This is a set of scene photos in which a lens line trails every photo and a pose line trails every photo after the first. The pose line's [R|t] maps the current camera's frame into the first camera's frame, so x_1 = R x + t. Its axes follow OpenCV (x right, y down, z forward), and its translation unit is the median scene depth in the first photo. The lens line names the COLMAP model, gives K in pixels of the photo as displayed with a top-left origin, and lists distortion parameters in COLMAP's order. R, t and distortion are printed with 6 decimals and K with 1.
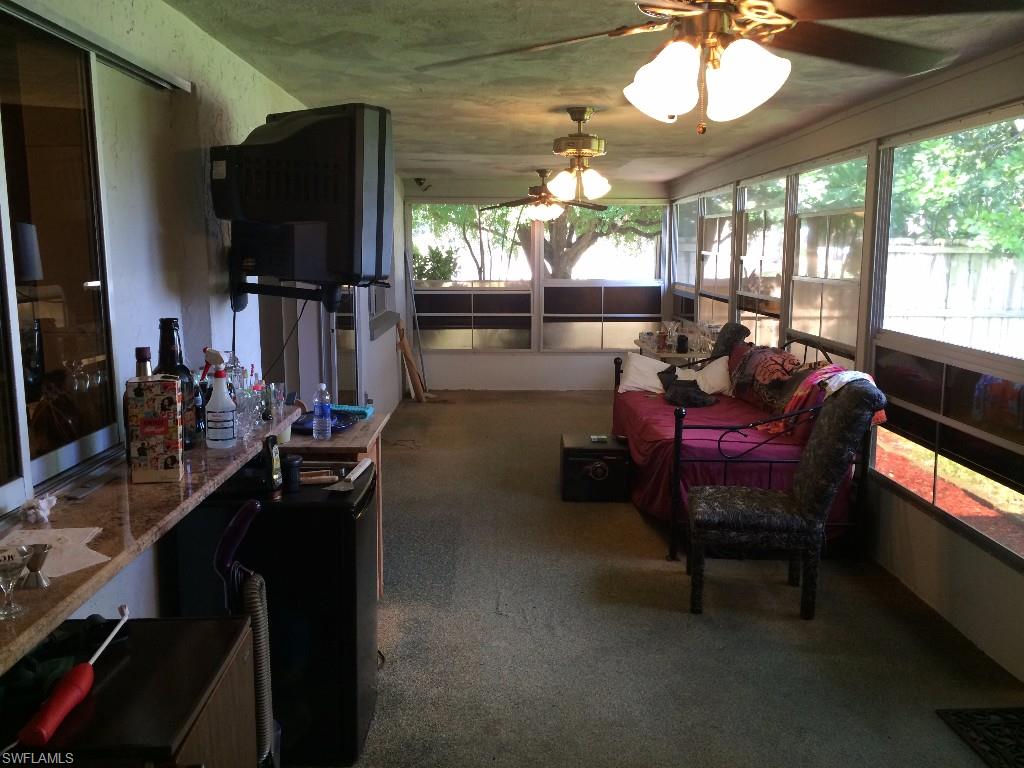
lens RADIAL K [[880.2, 0, 511.5], [0, 880.2, 383.9], [0, 0, 1]] dist [0.074874, -0.100737]
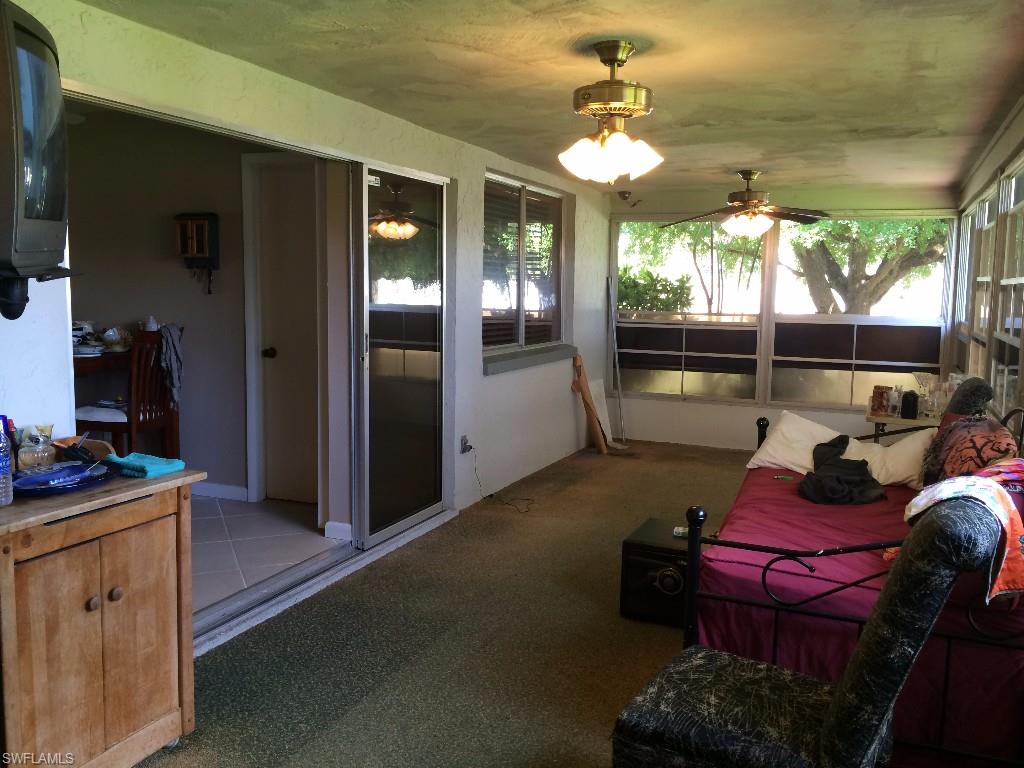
lens RADIAL K [[880.2, 0, 512.7], [0, 880.2, 380.7], [0, 0, 1]] dist [0.074874, -0.100737]
pose [[0.914971, 0.057040, -0.399467, 0.253279], [-0.076534, 0.996520, -0.033007, -0.023976], [0.396195, 0.060773, 0.916153, 0.317649]]
